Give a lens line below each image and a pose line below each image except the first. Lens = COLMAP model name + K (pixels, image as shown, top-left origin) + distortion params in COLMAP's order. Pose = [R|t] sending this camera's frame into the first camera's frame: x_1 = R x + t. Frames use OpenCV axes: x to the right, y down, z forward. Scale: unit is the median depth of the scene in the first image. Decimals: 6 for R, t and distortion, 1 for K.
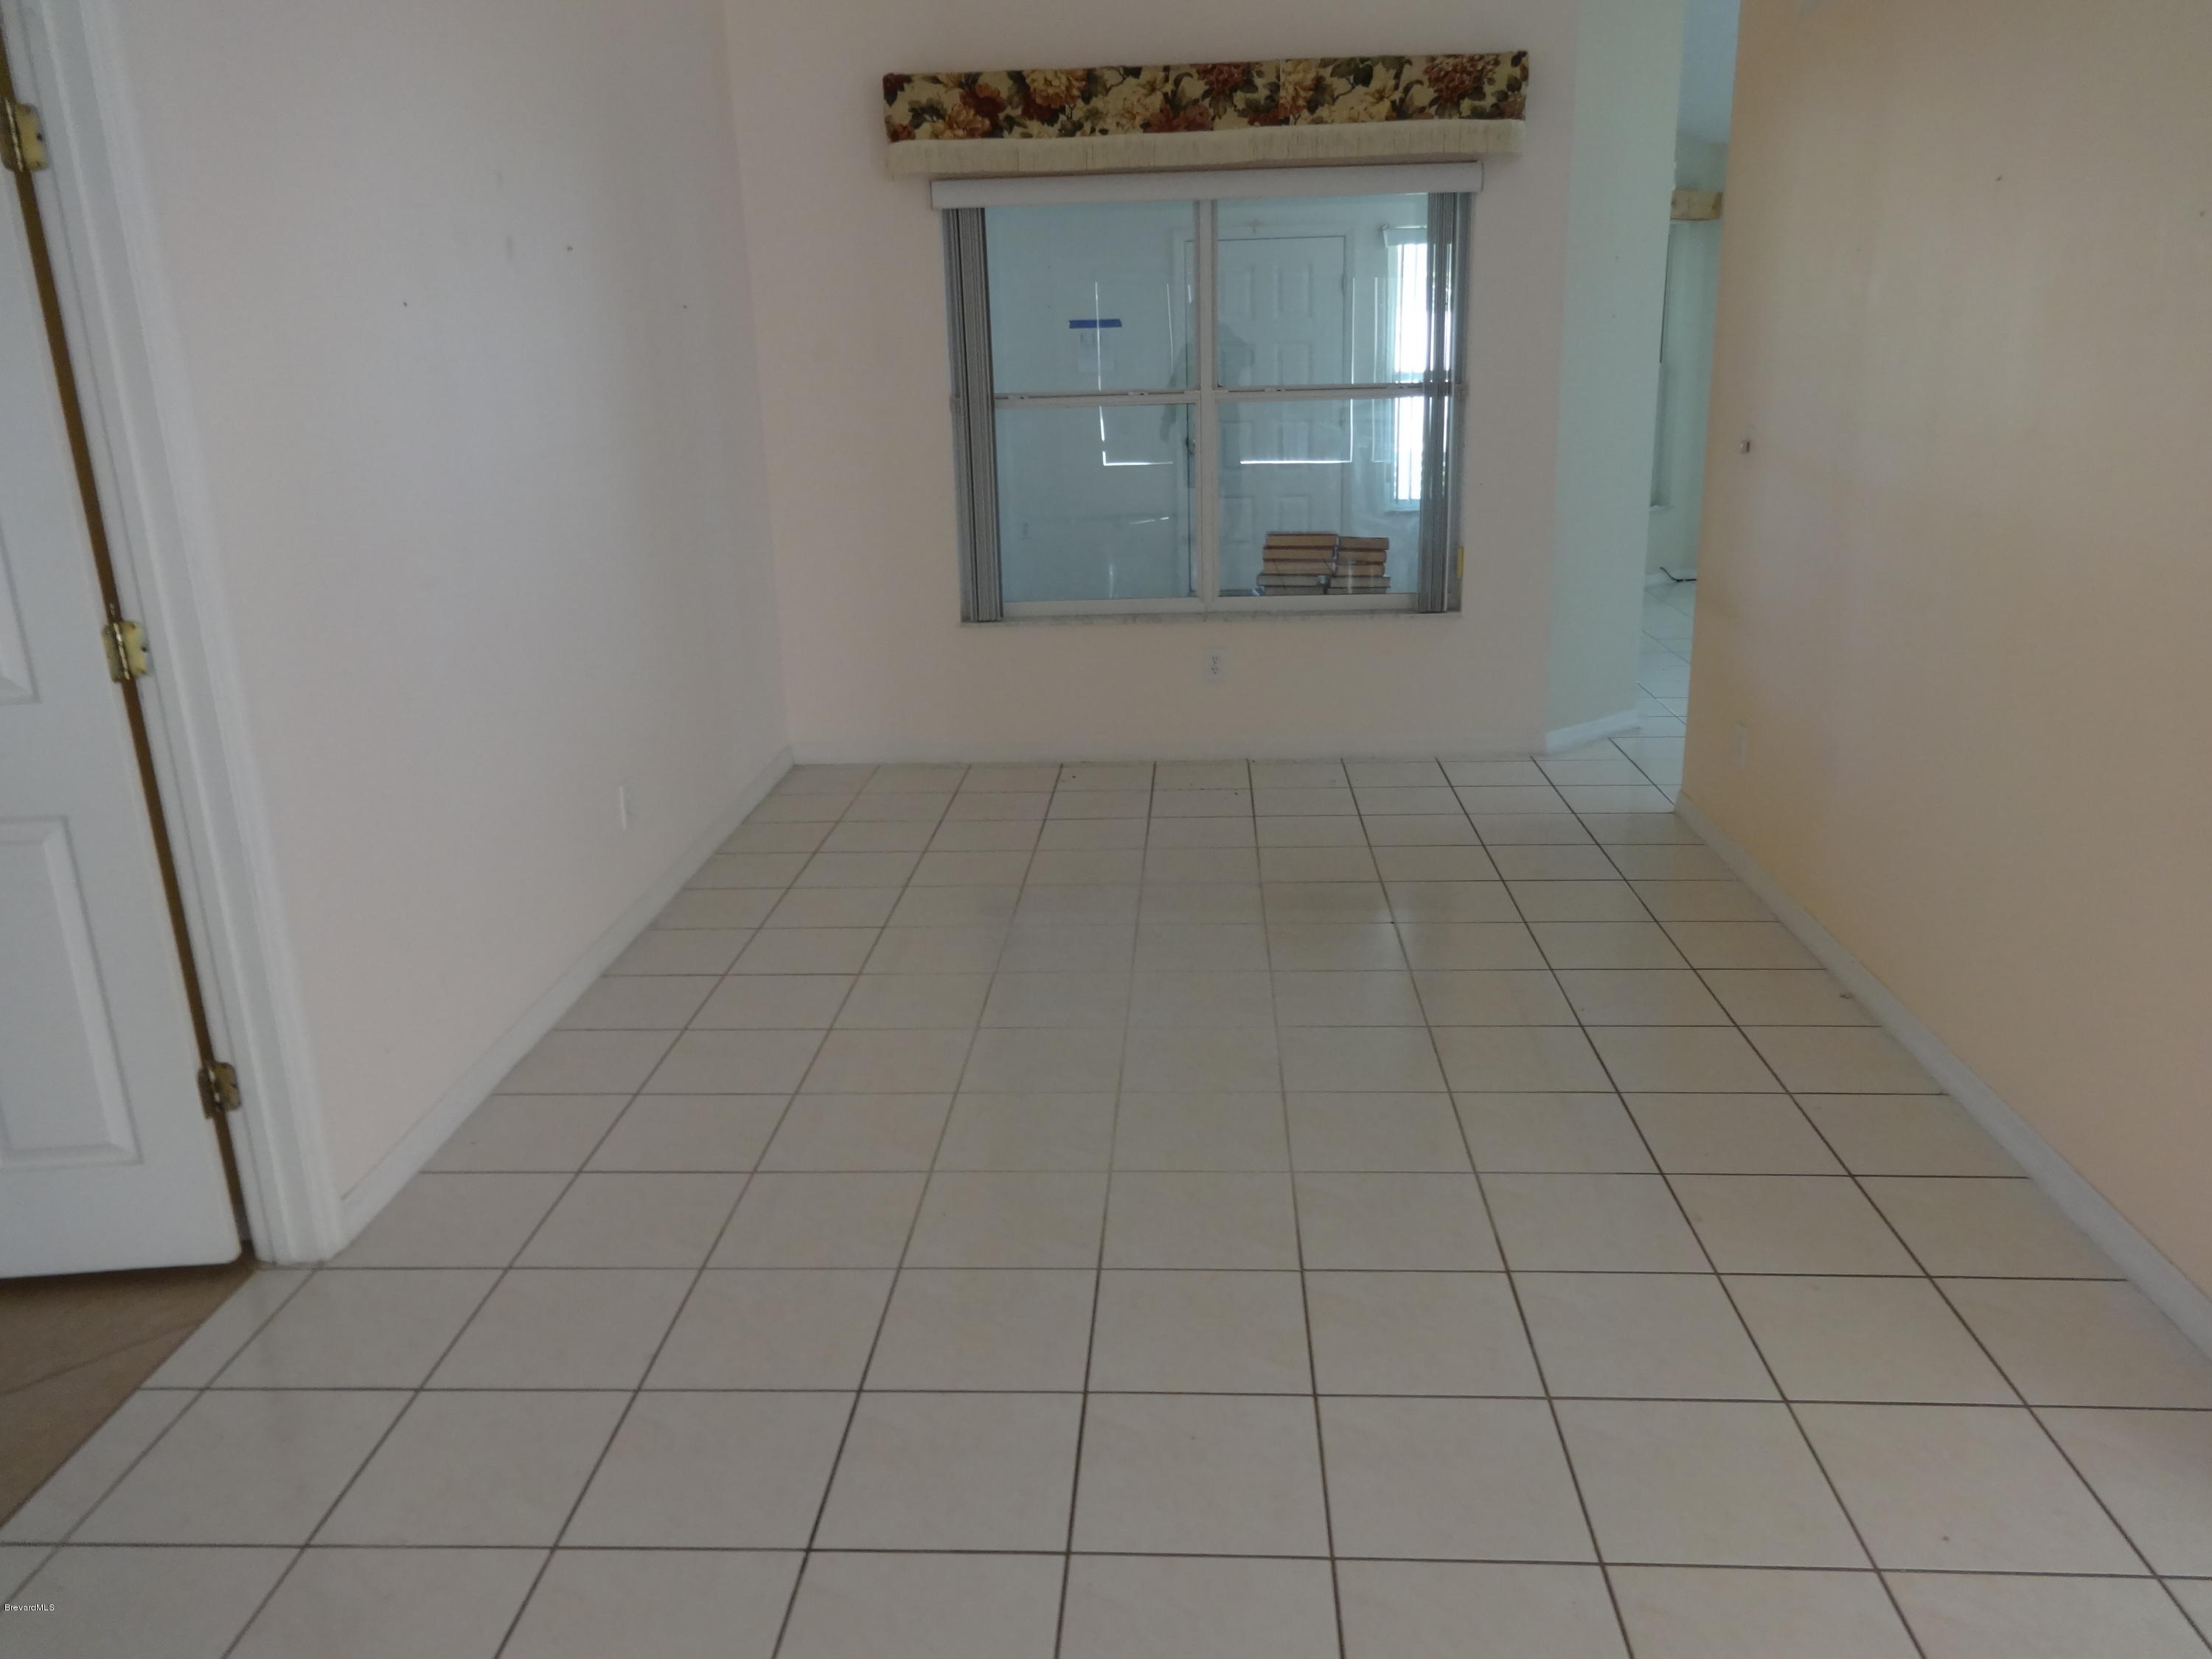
lens RADIAL K [[1690.1, 0, 1106.0], [0, 1690.1, 829.5], [0, 0, 1]] dist [0.011300, -0.010568]
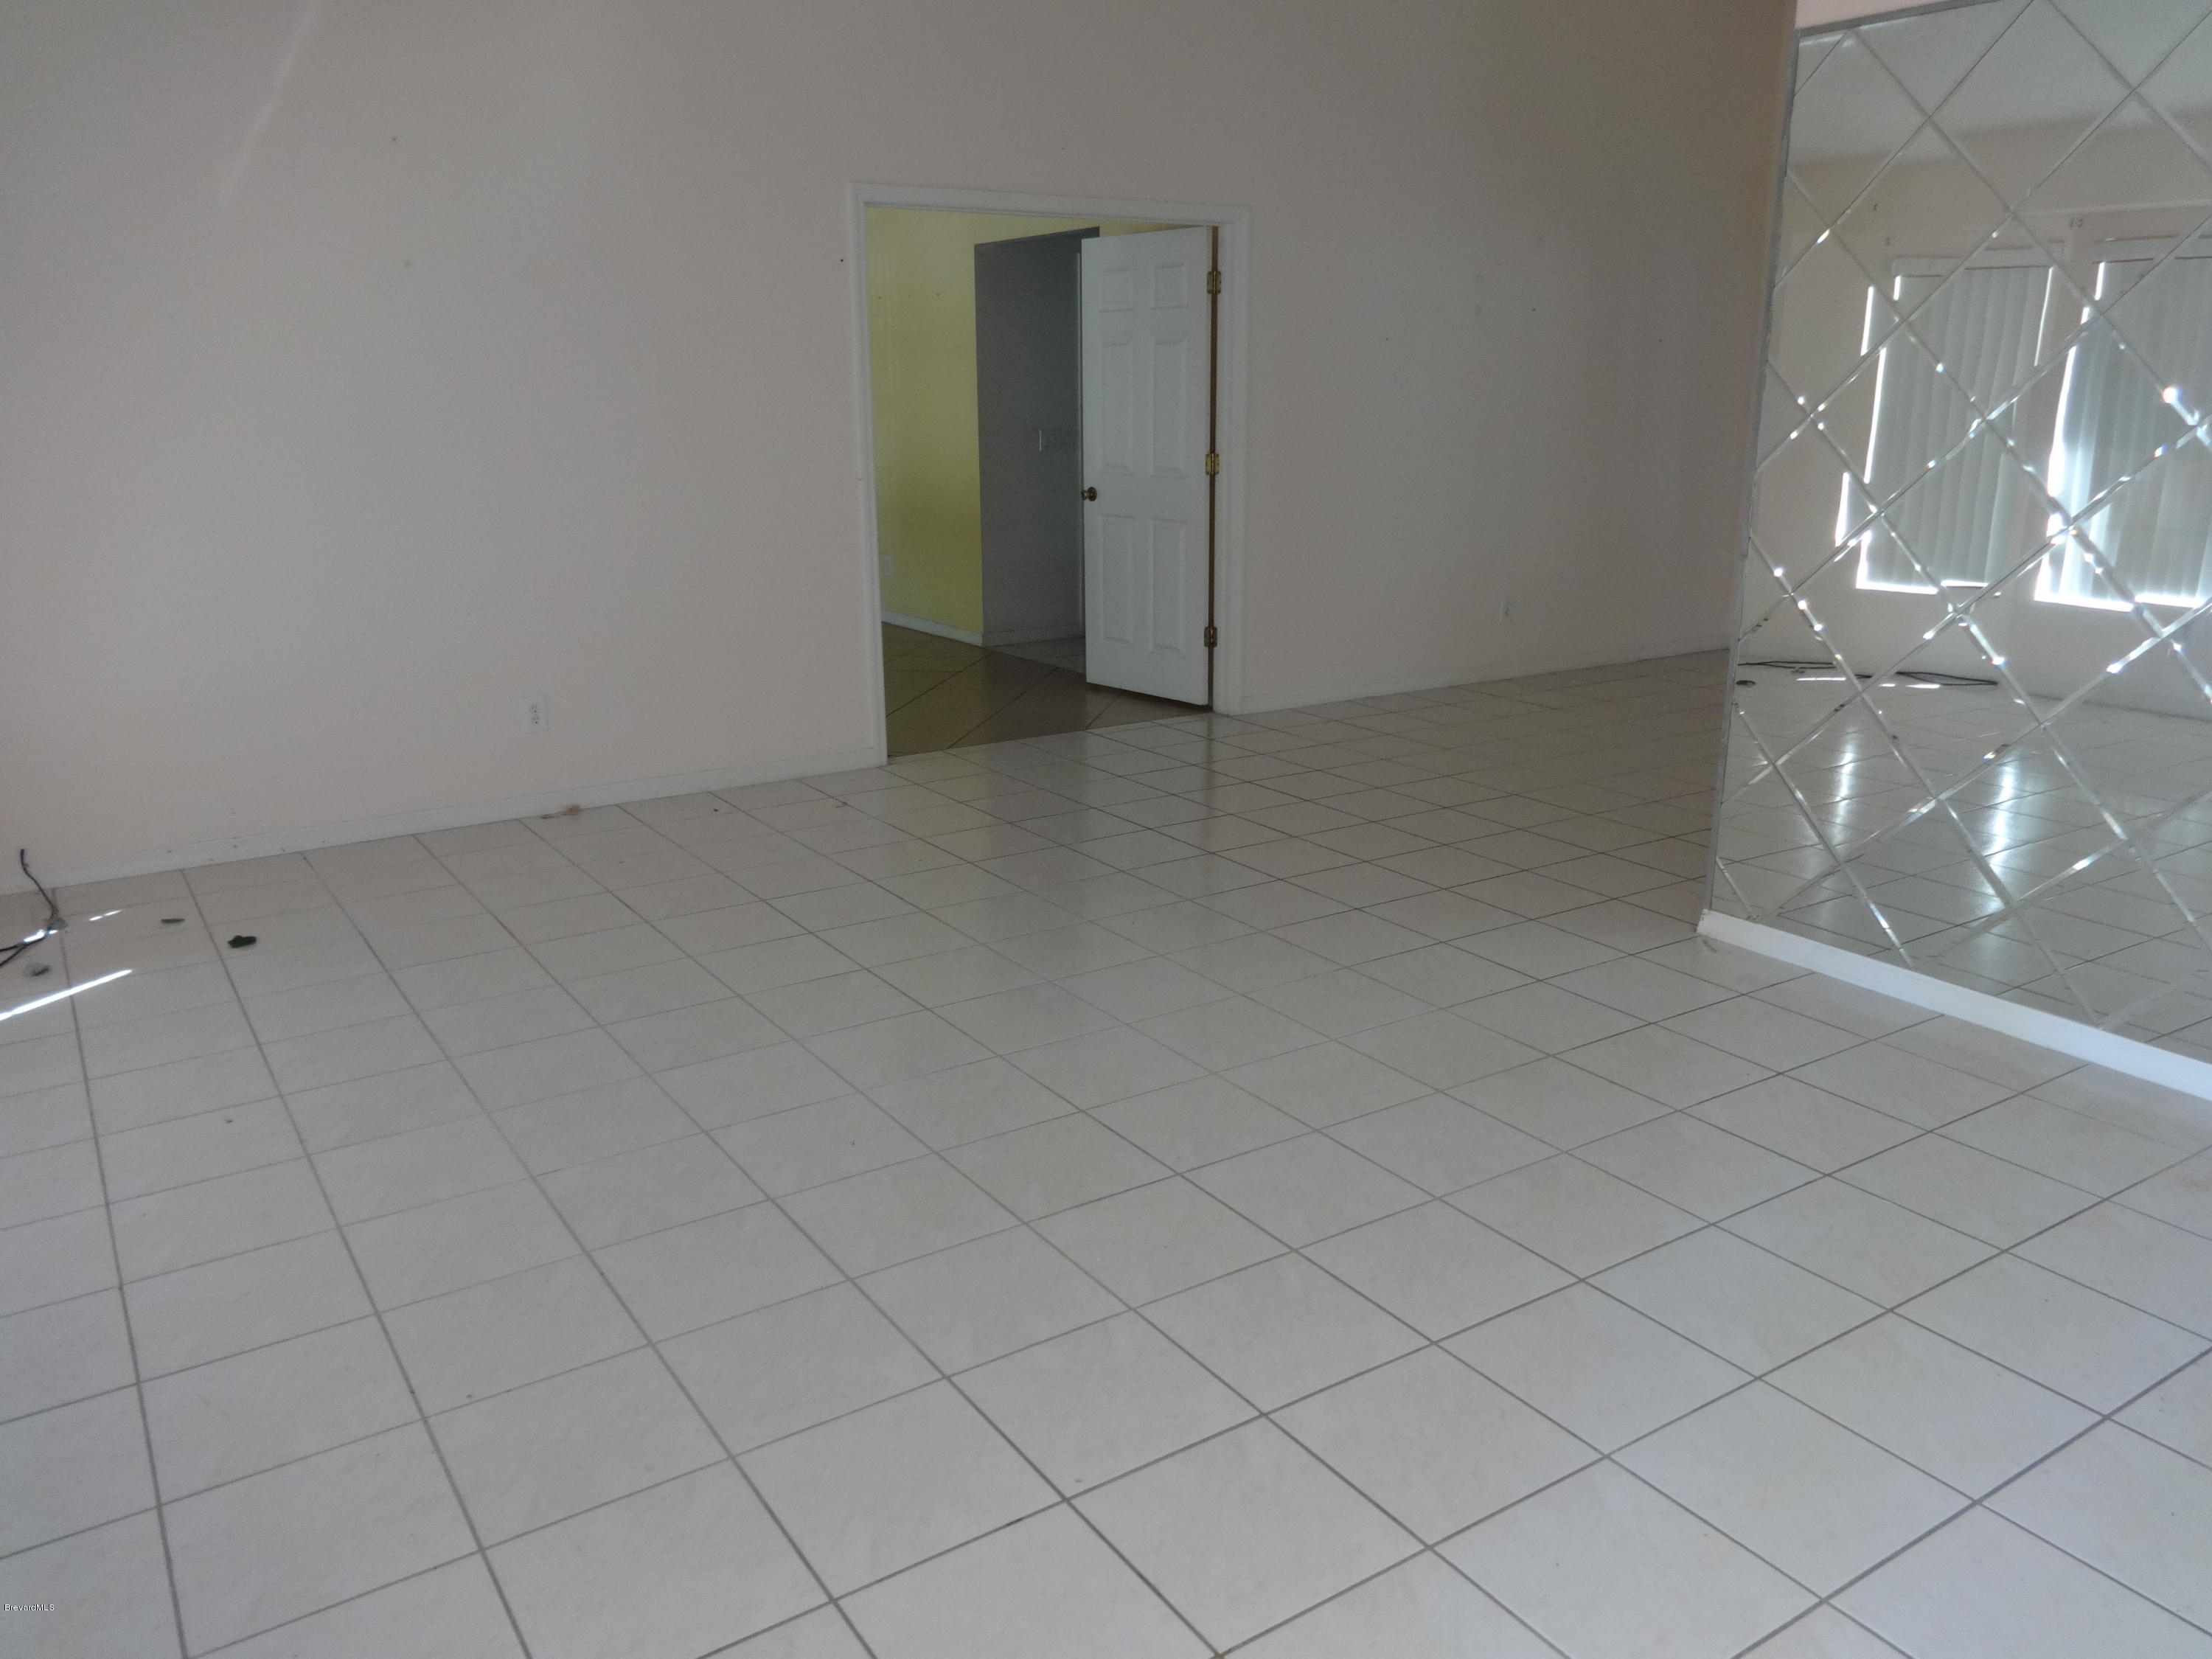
lens RADIAL K [[1690.1, 0, 1106.0], [0, 1690.1, 829.5], [0, 0, 1]] dist [0.011300, -0.010568]
pose [[0.594725, 0.248346, -0.764608, 1.439444], [-0.252340, 0.960690, 0.115759, 0.177271], [0.763299, 0.124097, 0.634014, -0.736311]]
